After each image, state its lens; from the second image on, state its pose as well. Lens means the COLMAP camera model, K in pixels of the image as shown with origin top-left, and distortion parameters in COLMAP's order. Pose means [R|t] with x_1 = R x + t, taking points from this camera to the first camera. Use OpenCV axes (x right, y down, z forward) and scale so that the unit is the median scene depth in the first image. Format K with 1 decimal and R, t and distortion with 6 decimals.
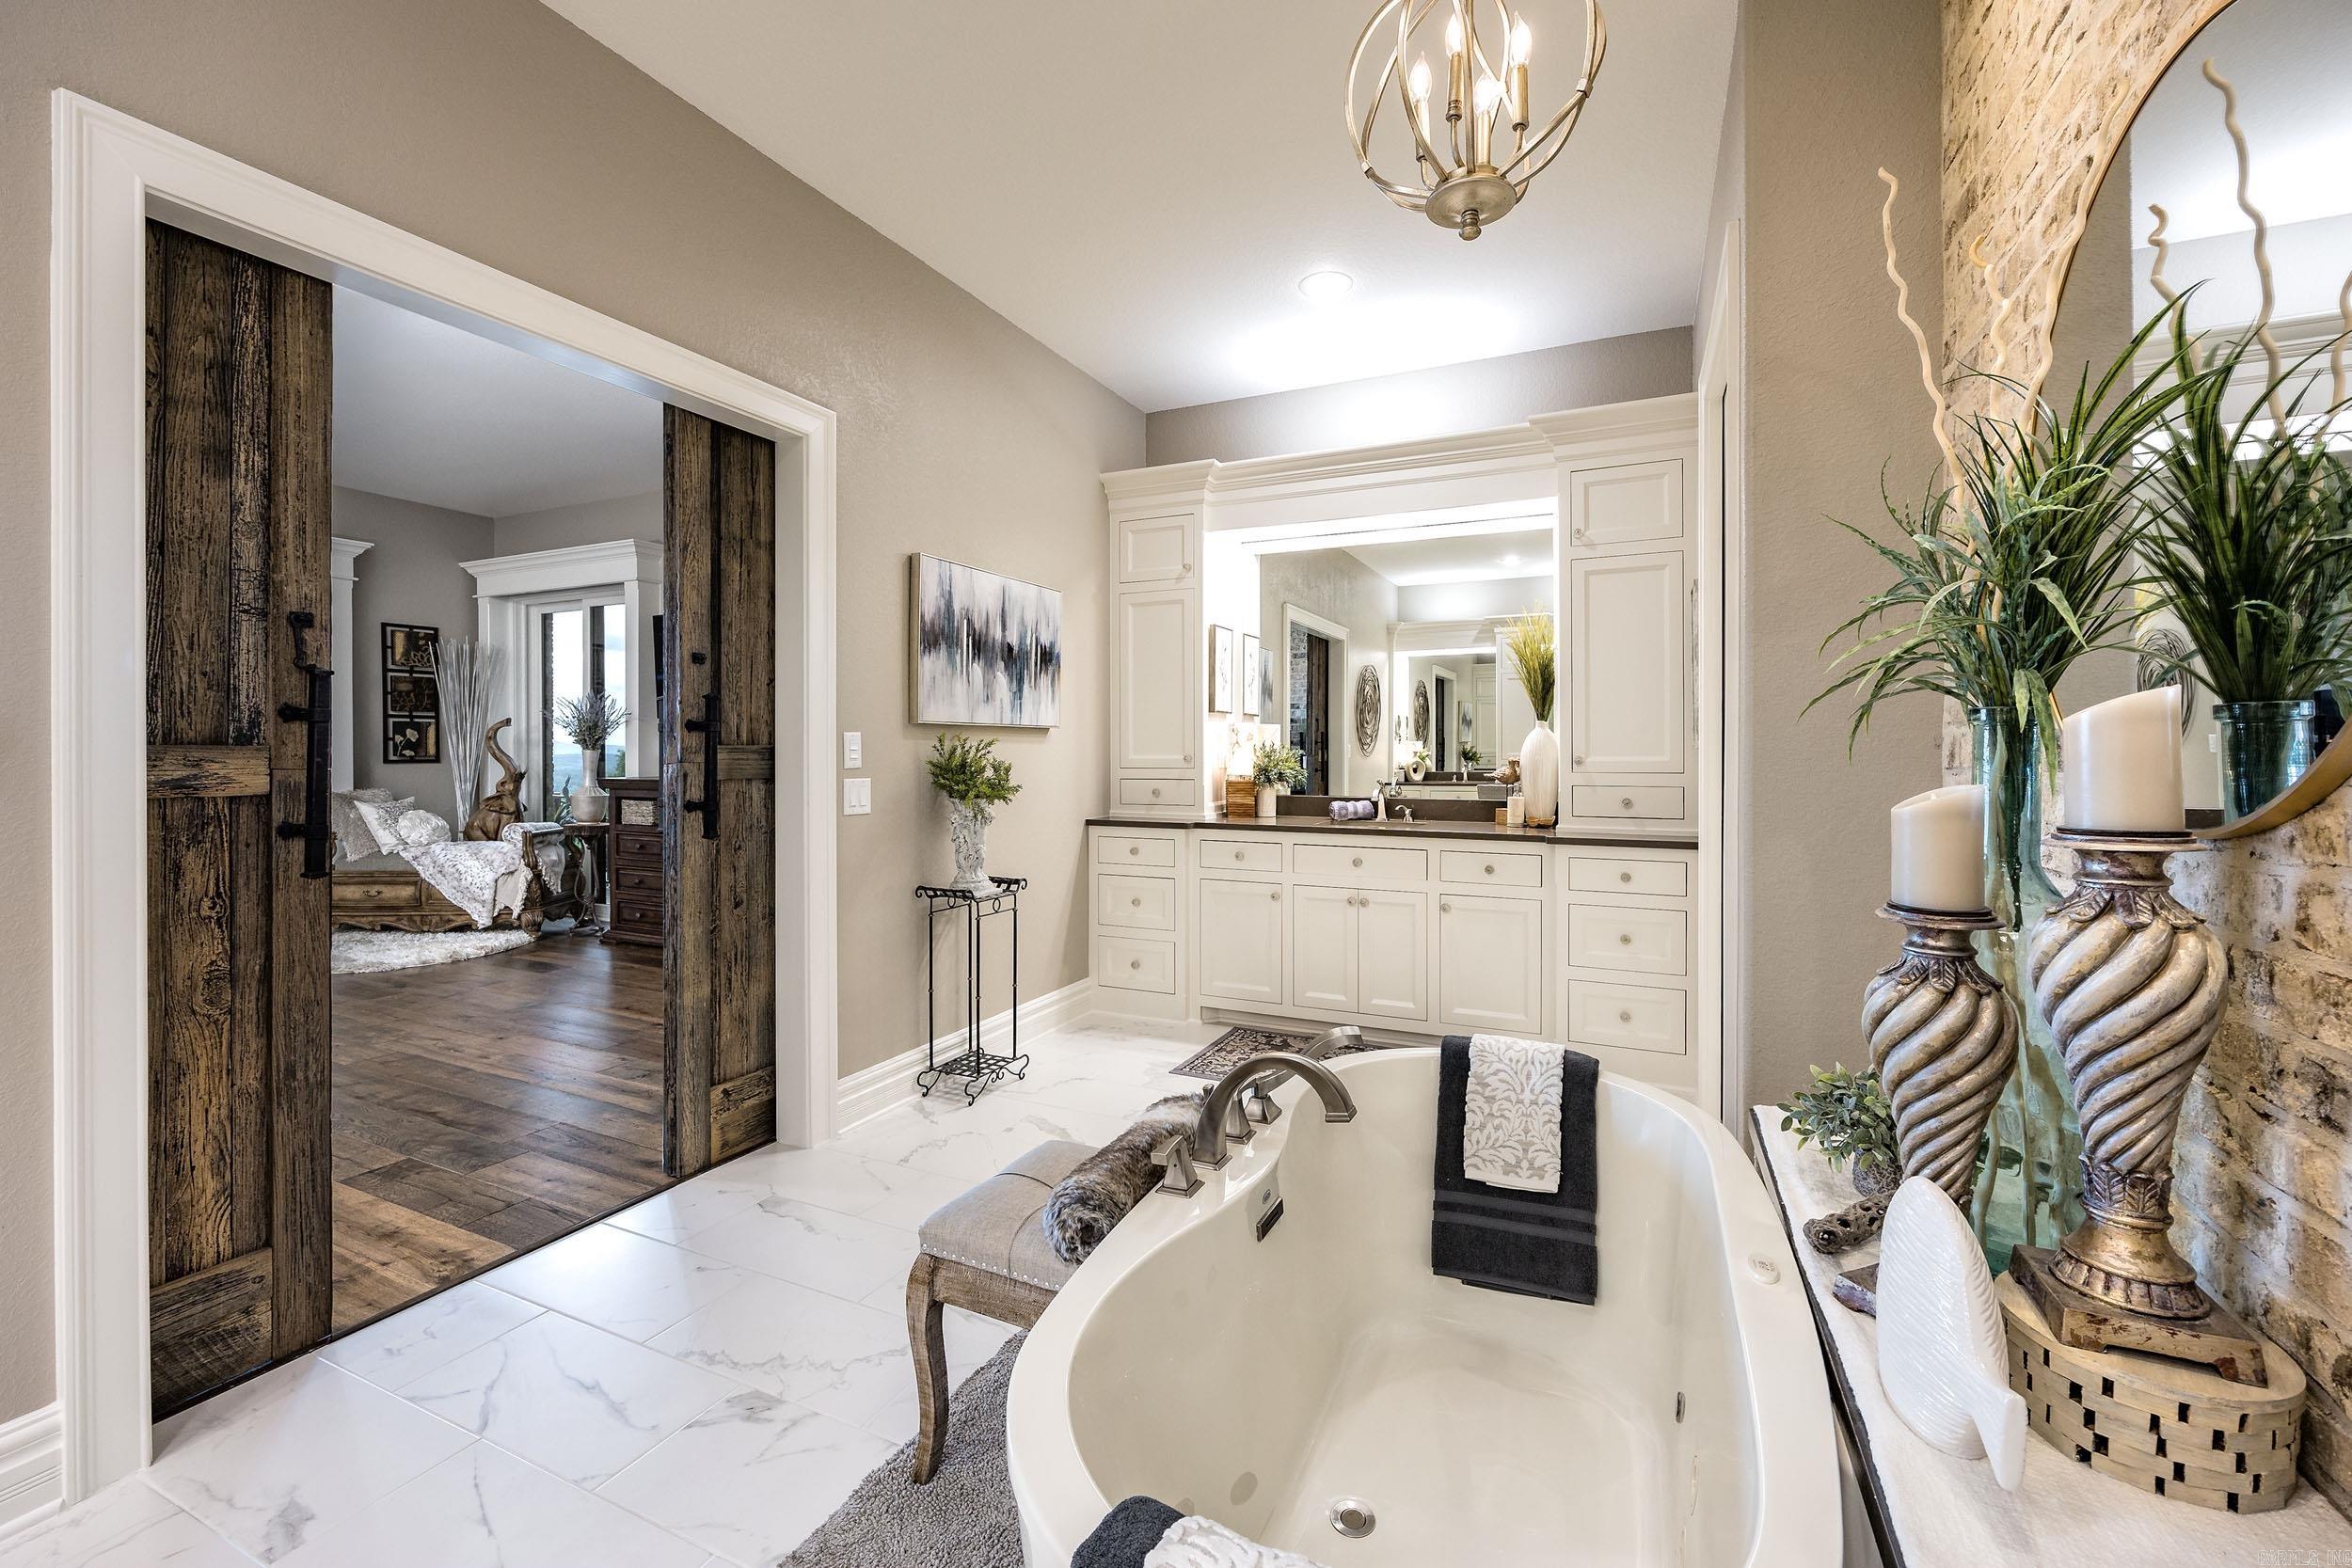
lens RADIAL K [[927.1, 0, 1163.5], [0, 927.1, 763.7], [0, 0, 1]] dist [-0.001321, -0.000543]
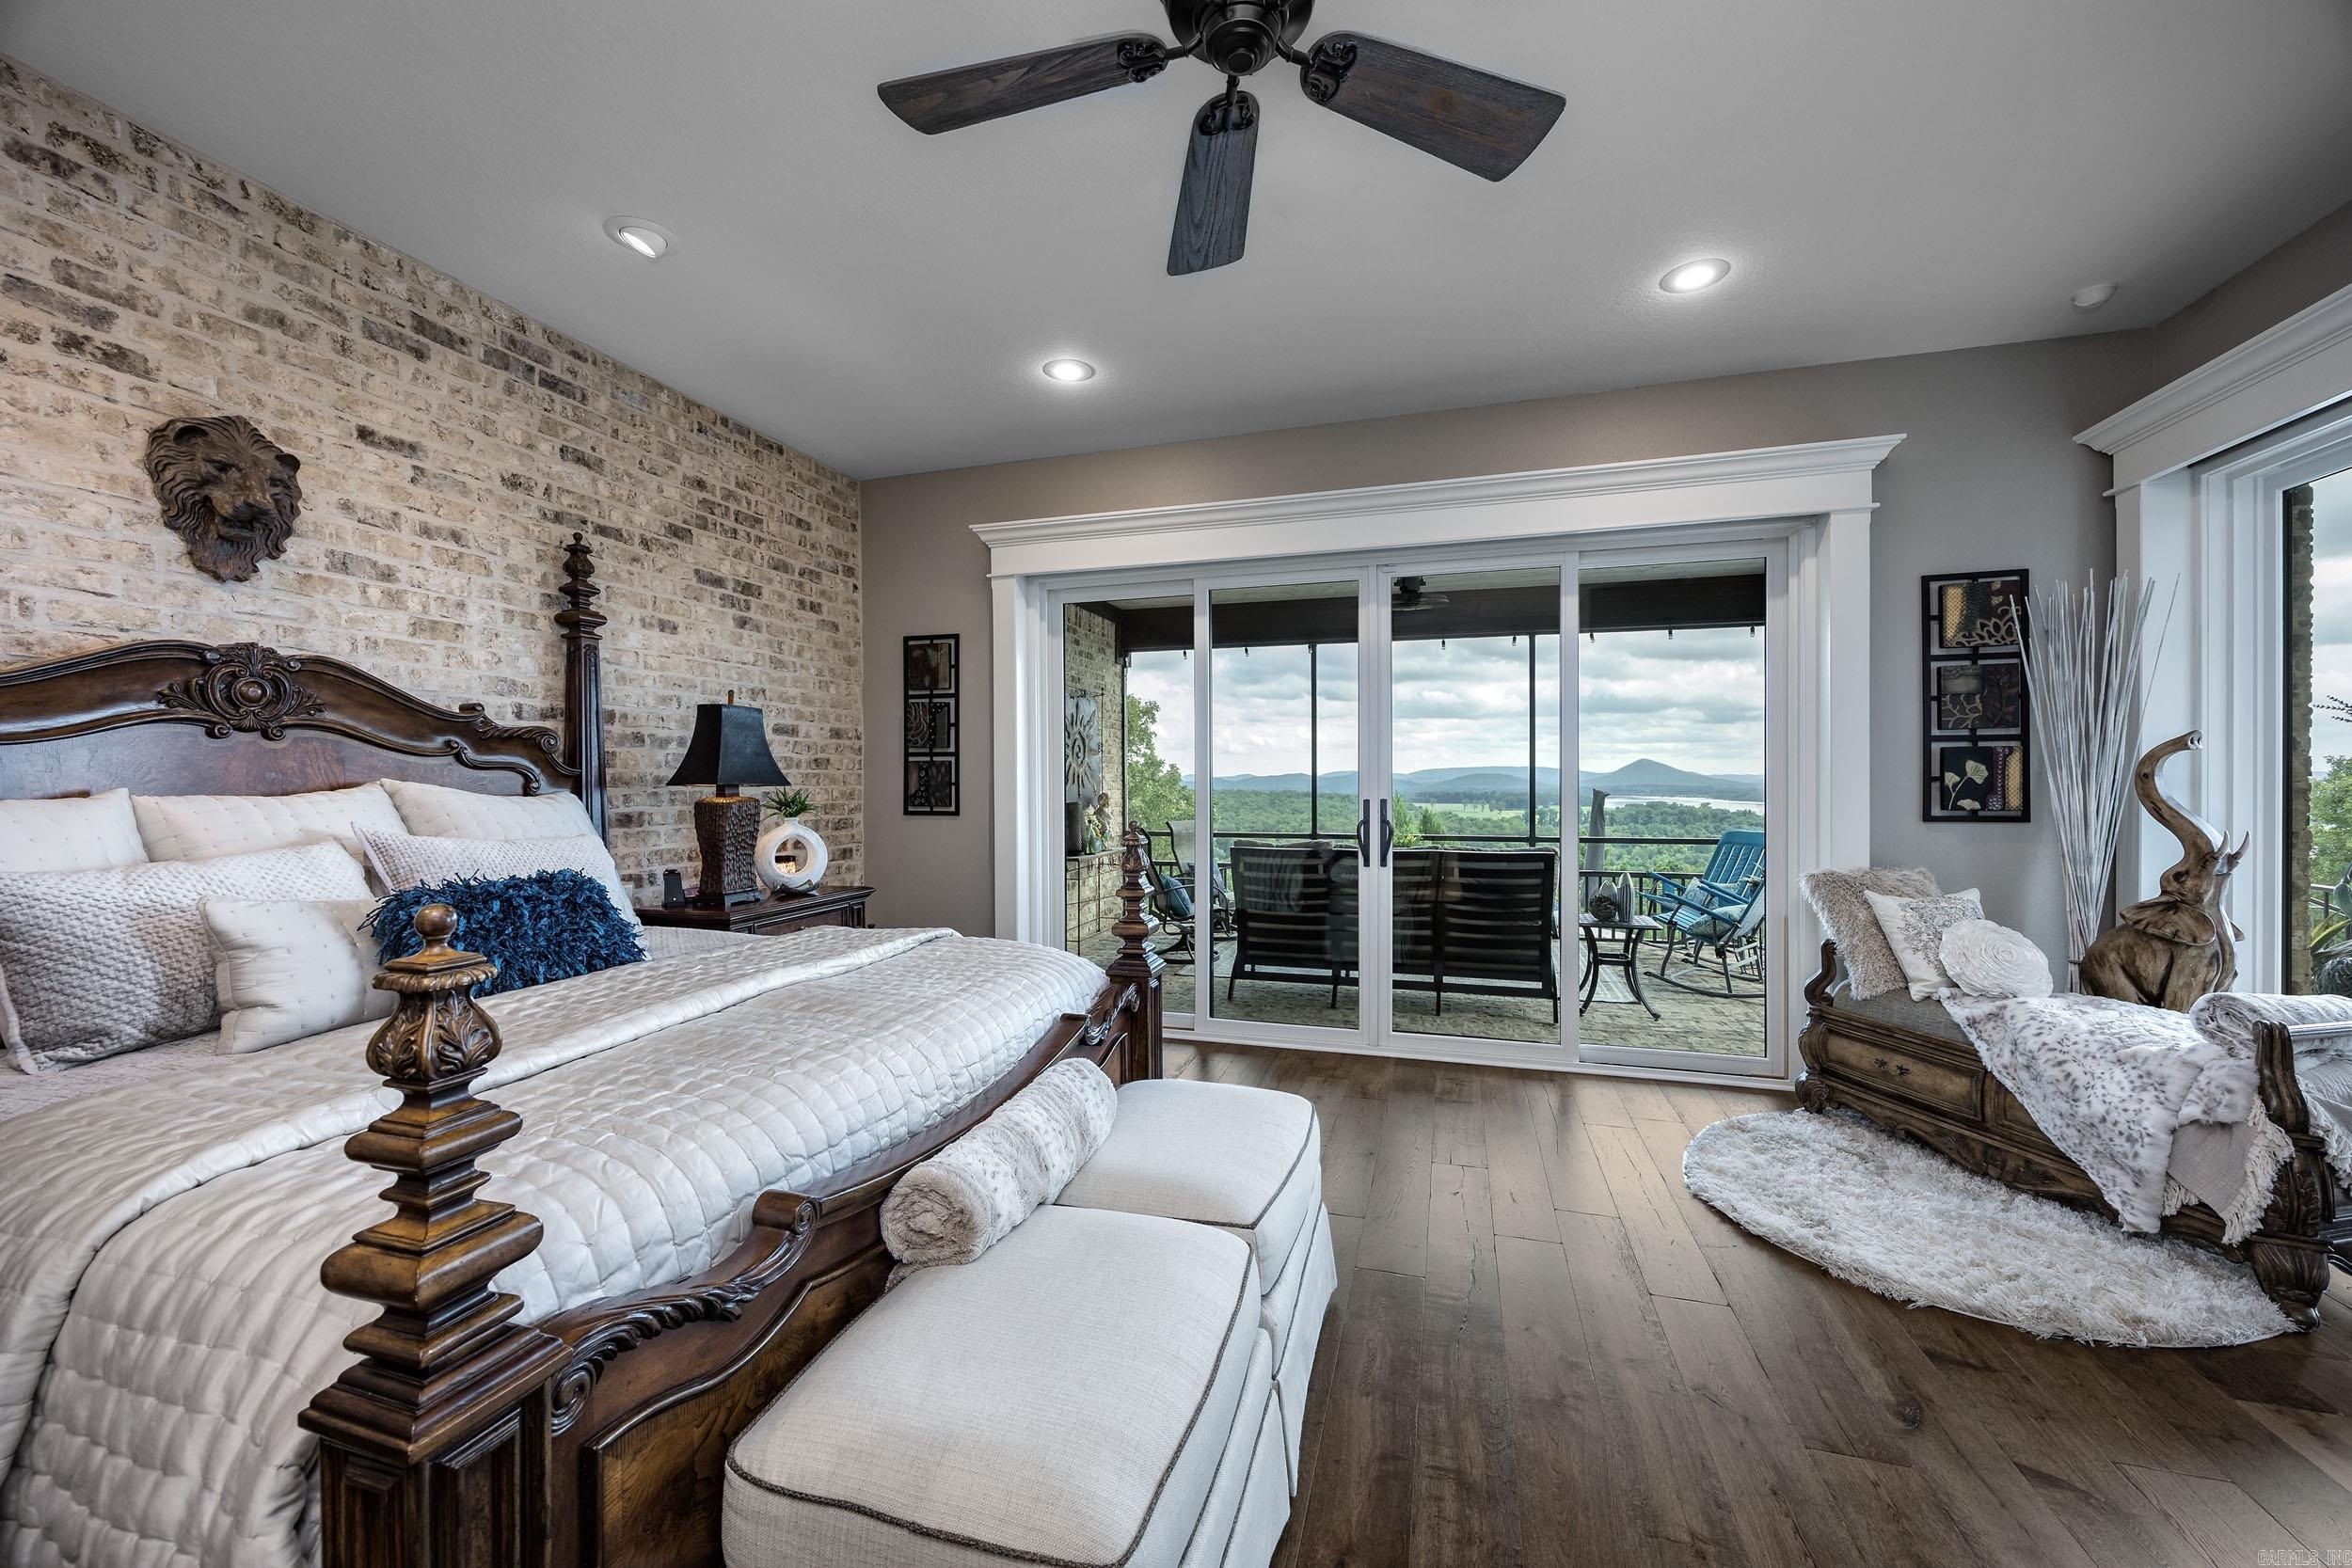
lens RADIAL K [[927.1, 0, 1157.7], [0, 927.1, 783.9], [0, 0, 1]] dist [-0.001321, -0.000543]
pose [[0.150074, 0.002191, -0.988672, -0.348833], [-0.010541, 0.999944, 0.000616, -0.019315], [0.988619, 0.010329, 0.150089, 0.447798]]
